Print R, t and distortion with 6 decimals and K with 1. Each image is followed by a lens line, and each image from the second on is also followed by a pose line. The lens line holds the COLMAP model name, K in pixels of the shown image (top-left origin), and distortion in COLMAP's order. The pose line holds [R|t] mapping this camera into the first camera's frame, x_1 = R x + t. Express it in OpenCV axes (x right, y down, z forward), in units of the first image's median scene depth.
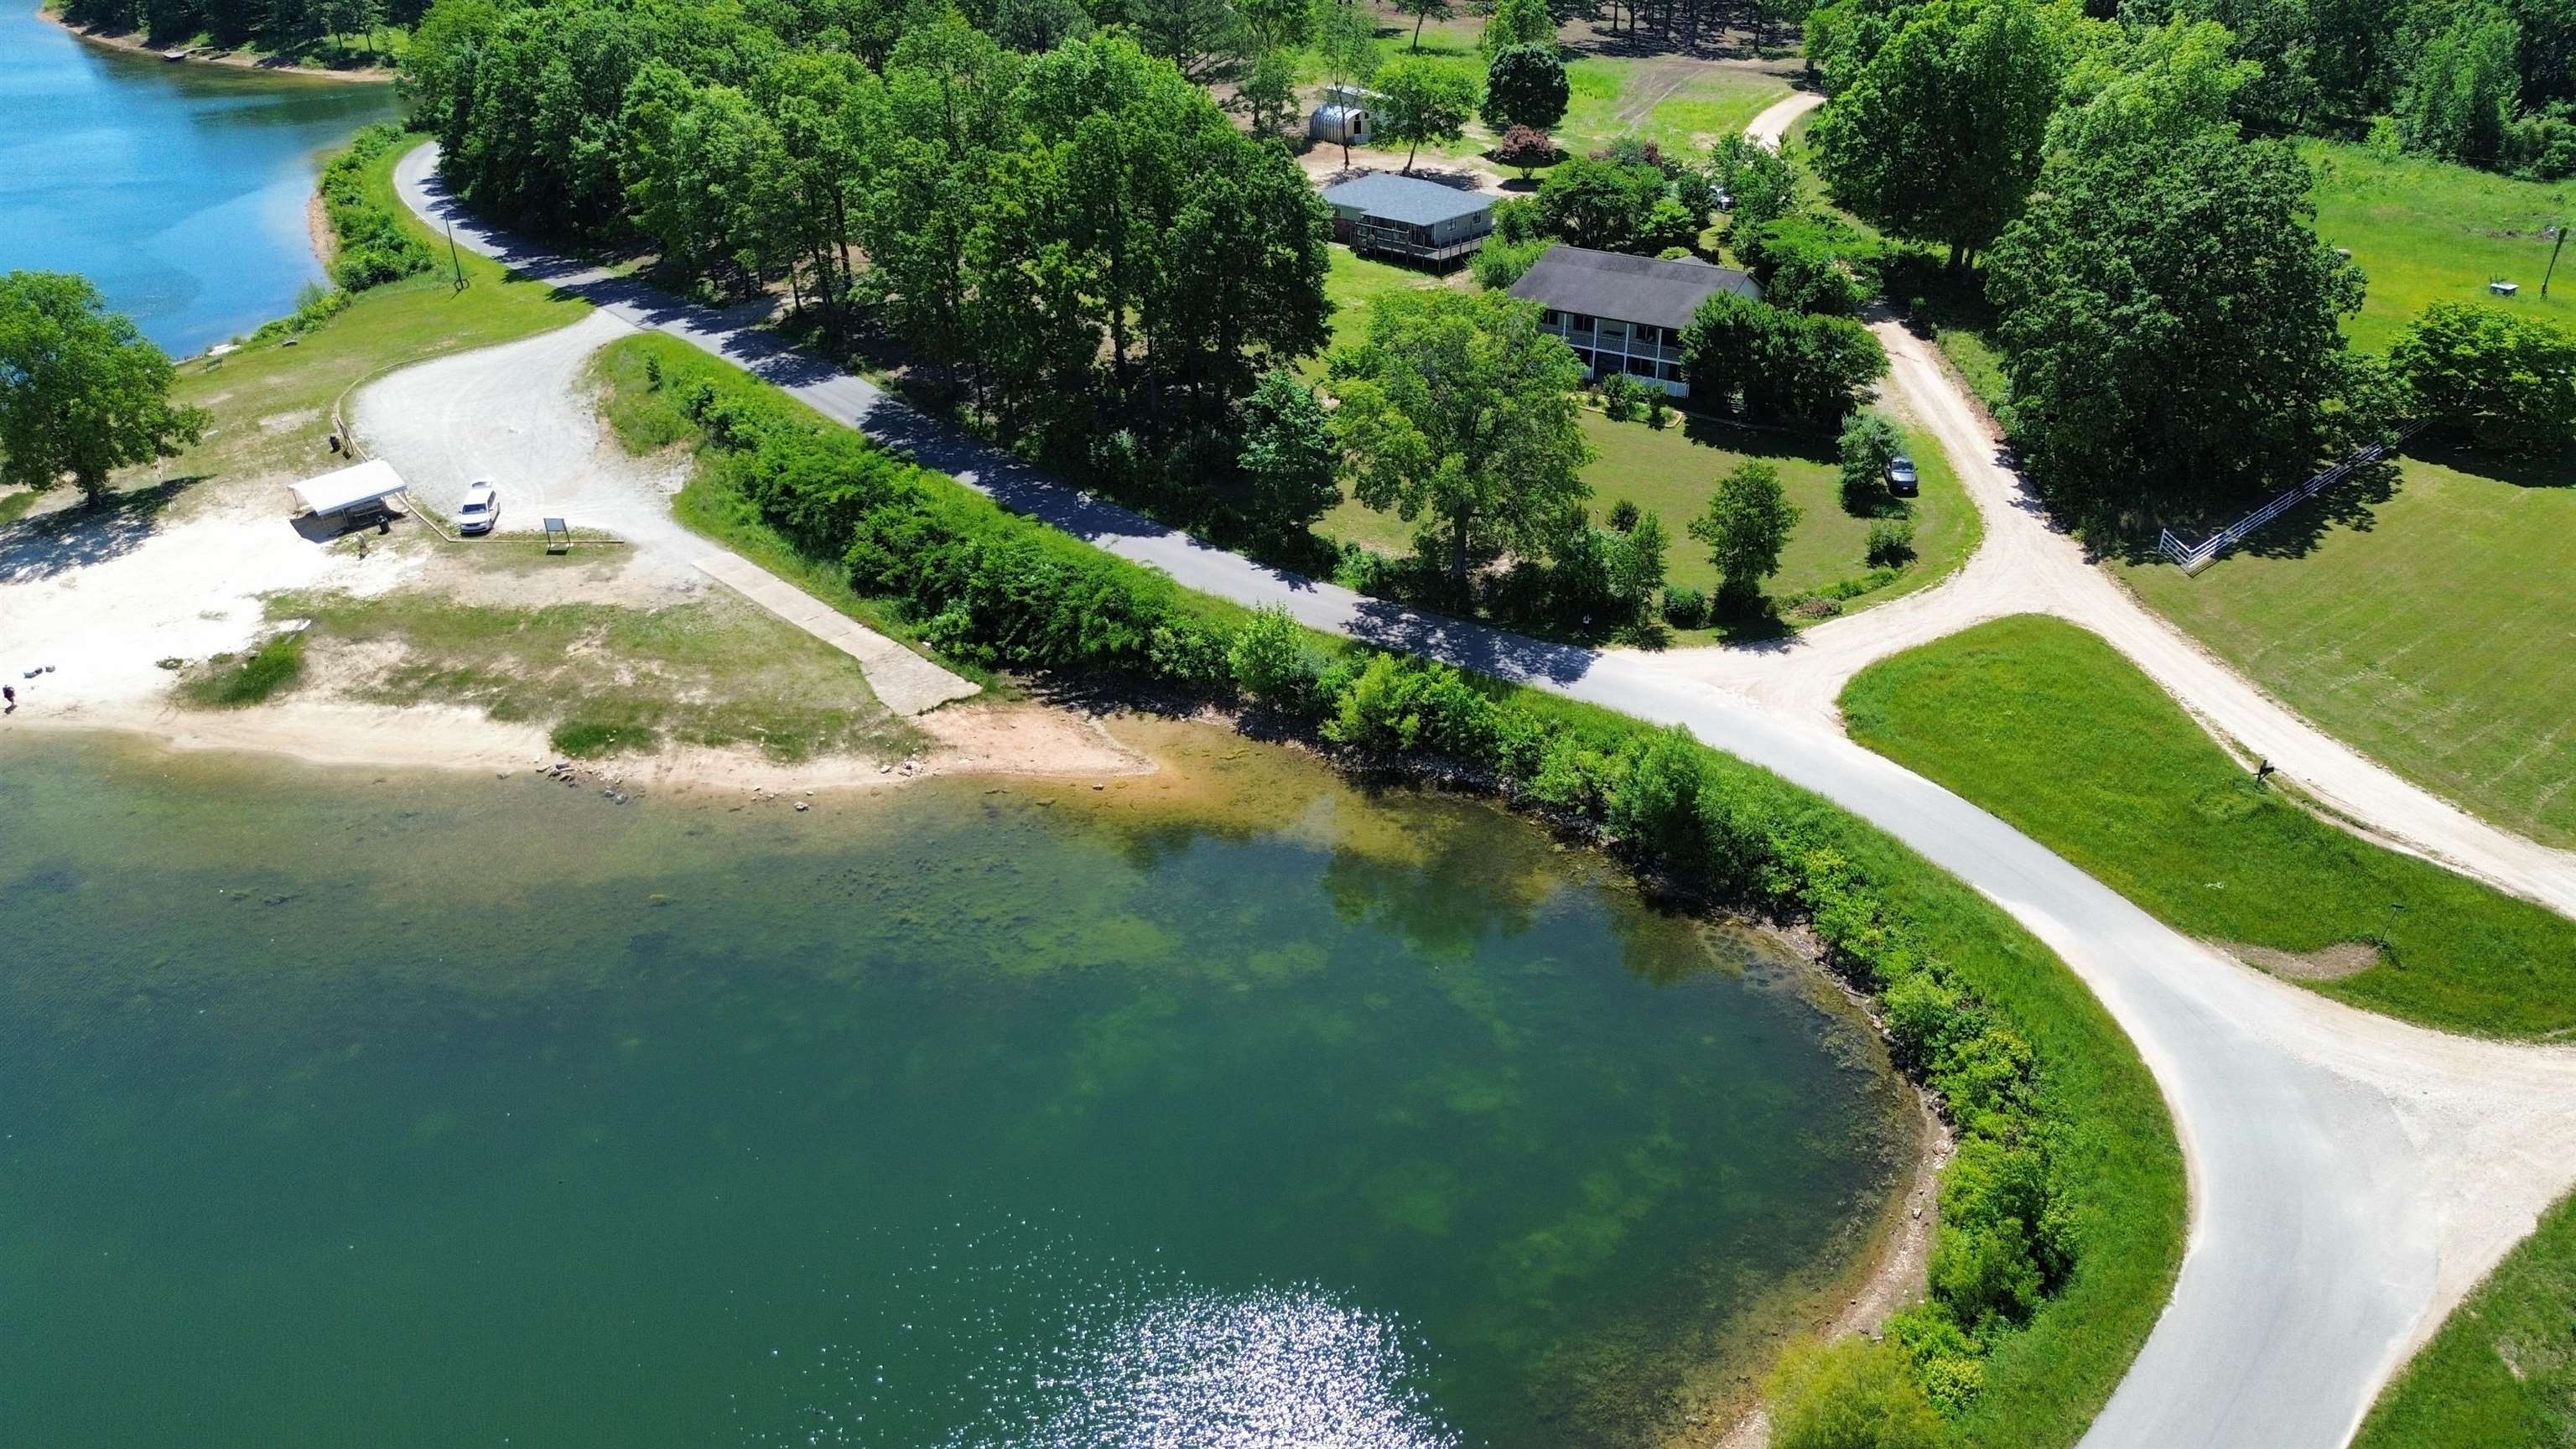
lens RADIAL K [[1820.0, 0, 1288.0], [0, 1820.0, 724.5], [0, 0, 1]] dist [0.060755, -0.003746]
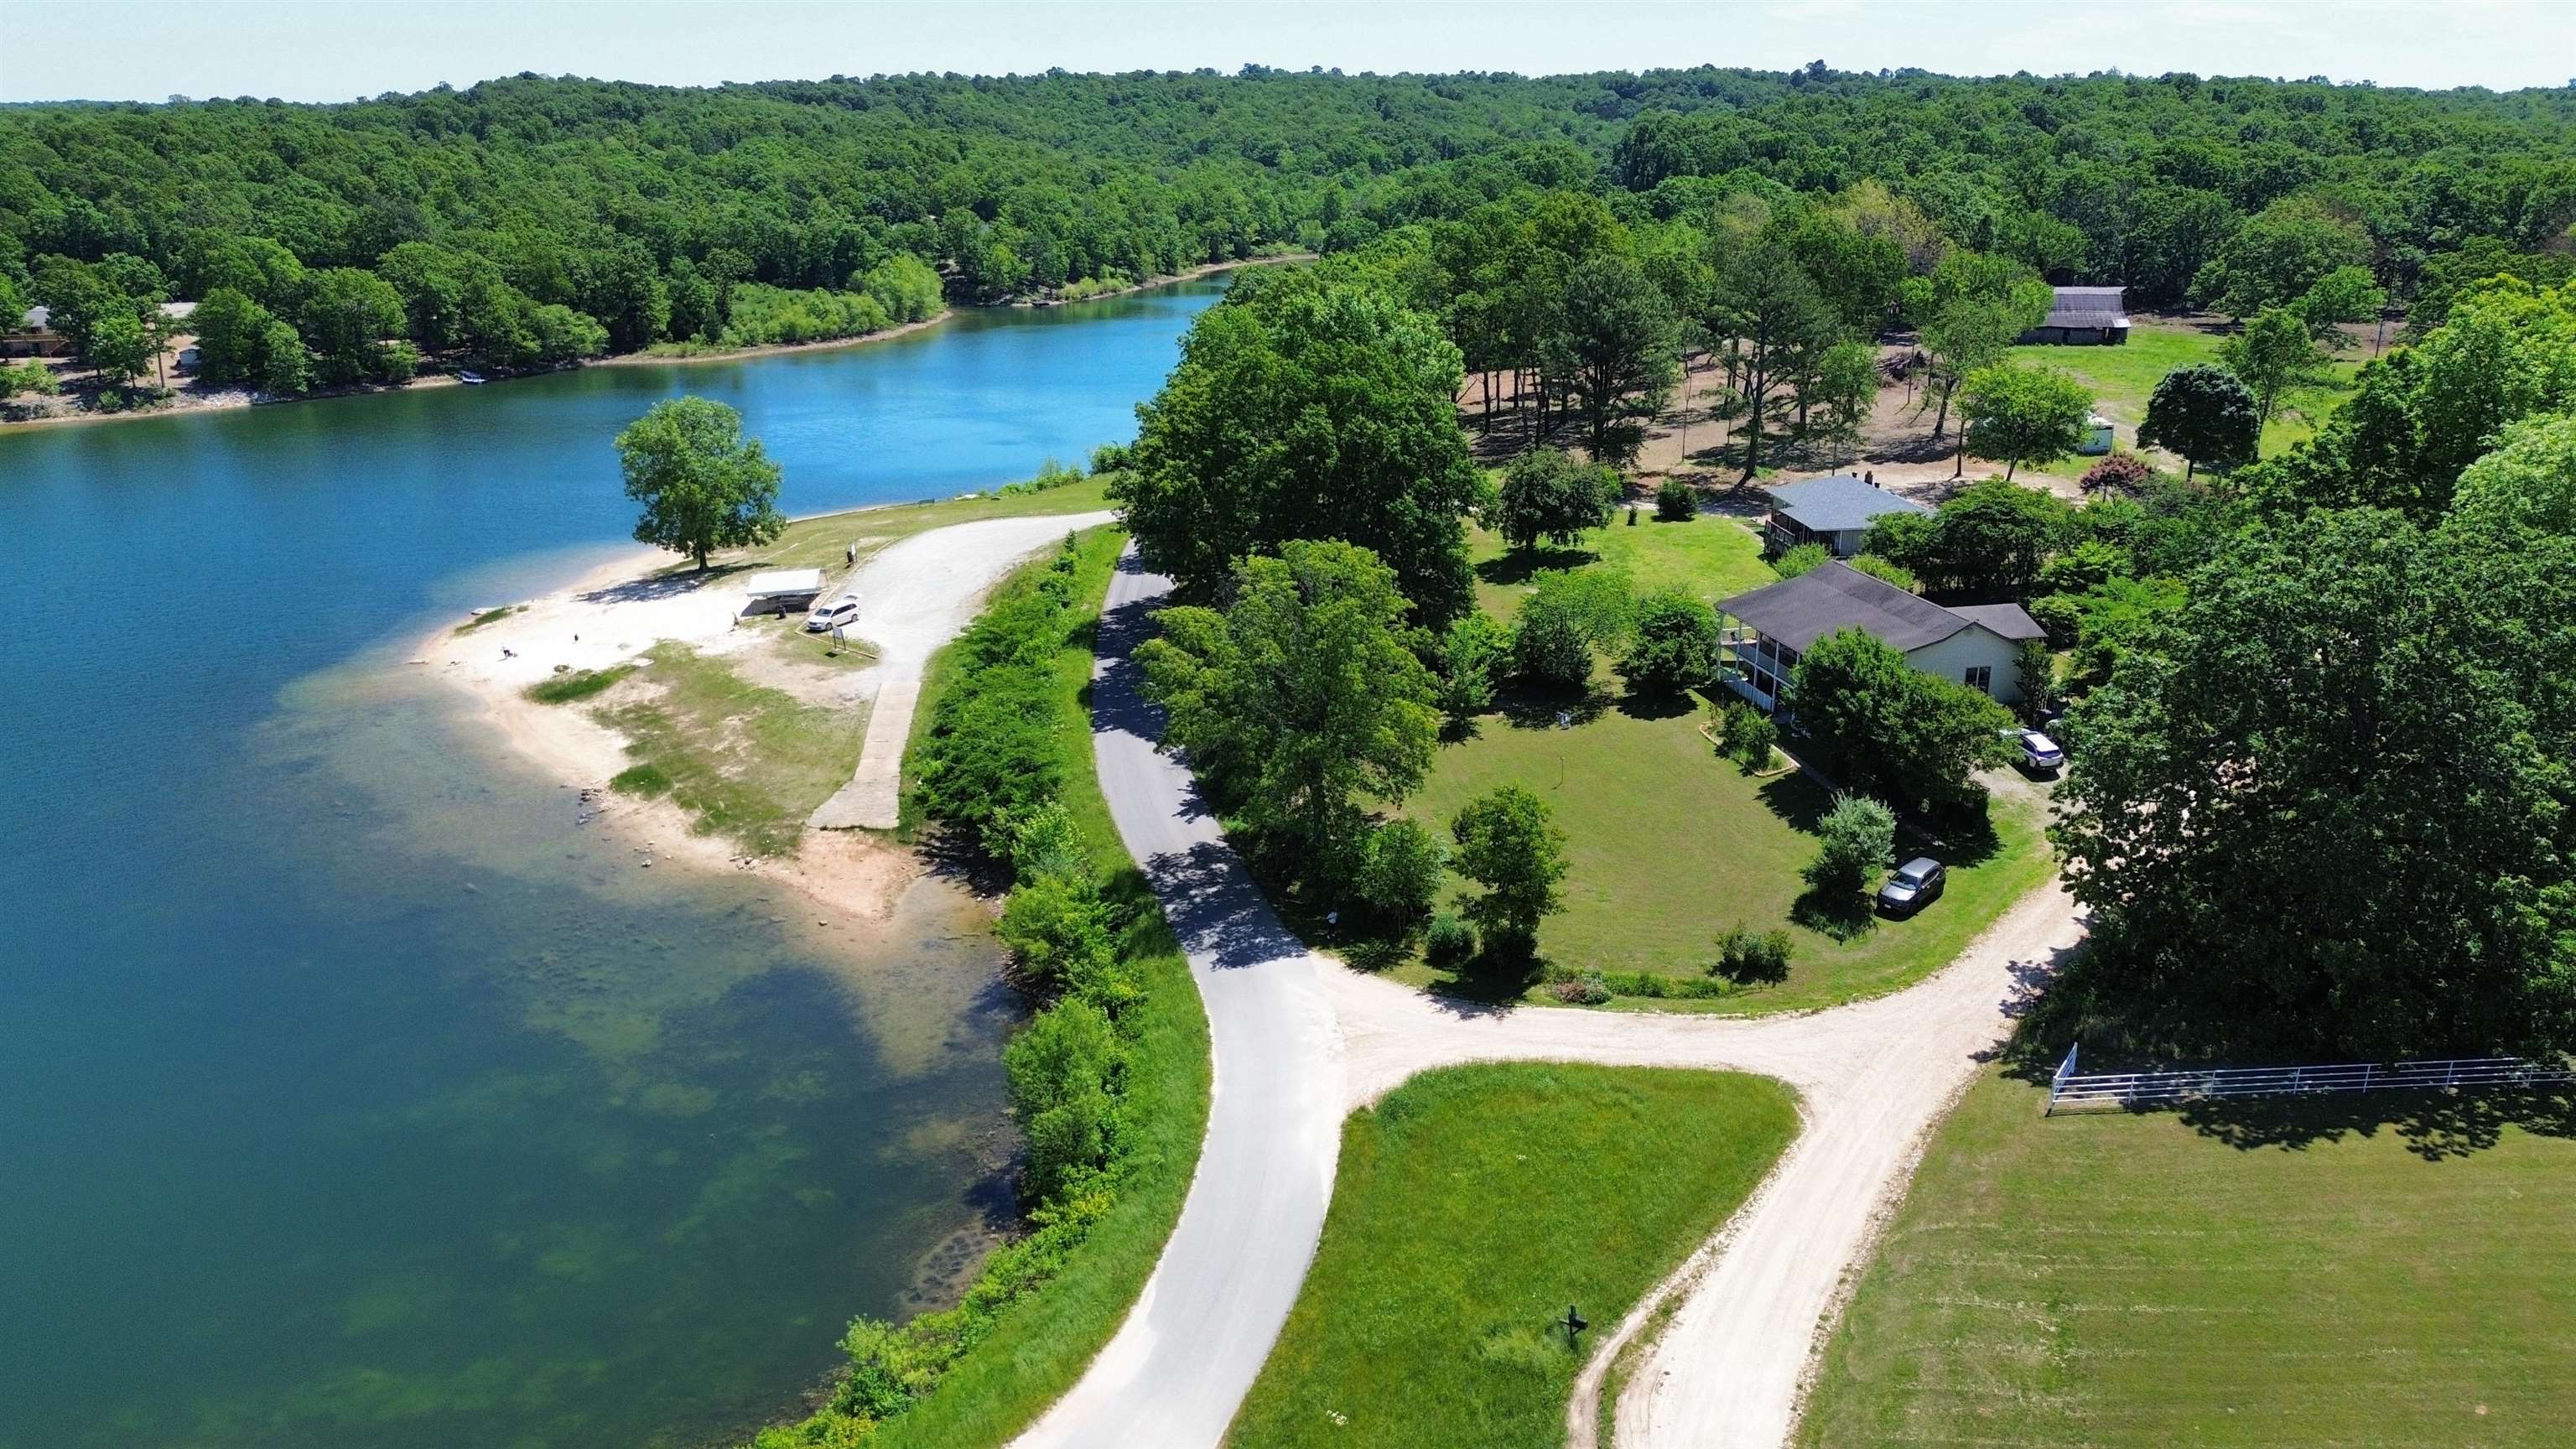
lens RADIAL K [[1820.0, 0, 1288.0], [0, 1820.0, 724.5], [0, 0, 1]] dist [0.060755, -0.003746]
pose [[0.737036, 0.209812, -0.642462, 0.676886], [-0.305327, 0.951426, -0.039561, -0.103033], [0.602954, 0.225319, 0.765296, 0.289108]]
